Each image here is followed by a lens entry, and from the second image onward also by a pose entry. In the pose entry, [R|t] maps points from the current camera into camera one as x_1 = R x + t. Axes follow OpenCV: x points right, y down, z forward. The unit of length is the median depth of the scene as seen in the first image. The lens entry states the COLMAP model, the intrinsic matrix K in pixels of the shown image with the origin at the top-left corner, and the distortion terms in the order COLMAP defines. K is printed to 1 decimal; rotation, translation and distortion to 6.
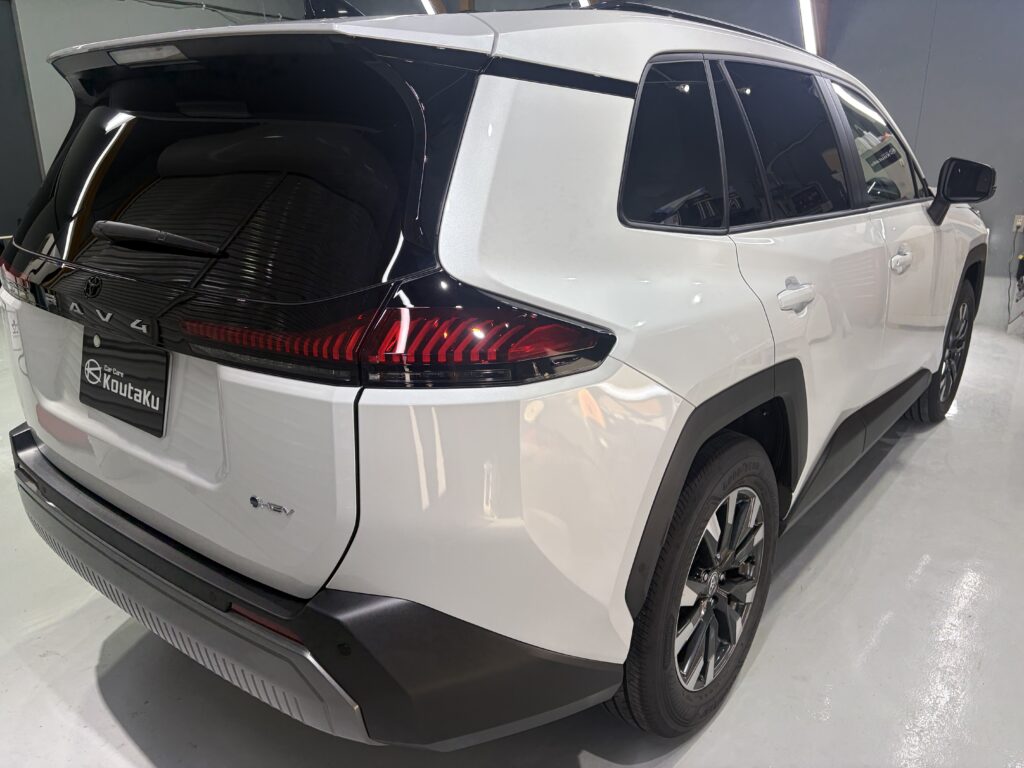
lens RADIAL K [[790.0, 0, 516.0], [0, 790.0, 389.1], [0, 0, 1]] dist [0.038681, -0.040088]
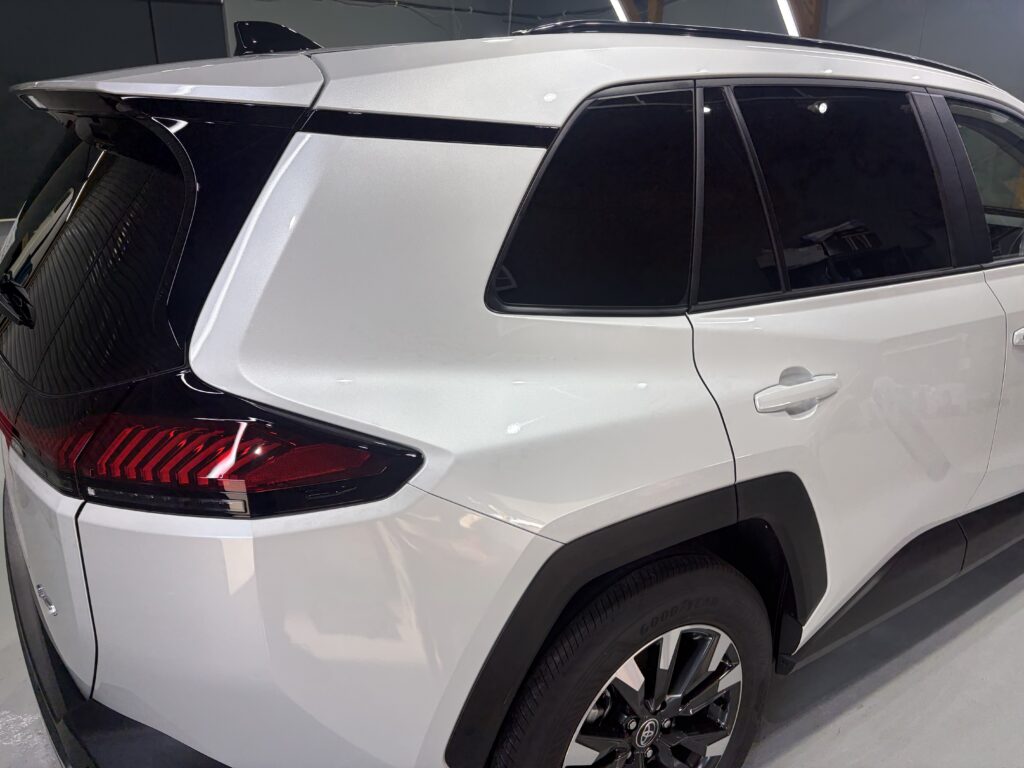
lens RADIAL K [[784.2, 0, 509.1], [0, 784.2, 395.8], [0, 0, 1]] dist [0.036894, -0.000813]
pose [[0.955718, 0.100433, -0.276617, 0.314741], [-0.091759, 0.994802, 0.044161, -0.129232], [0.279614, -0.016824, 0.959965, 0.189692]]
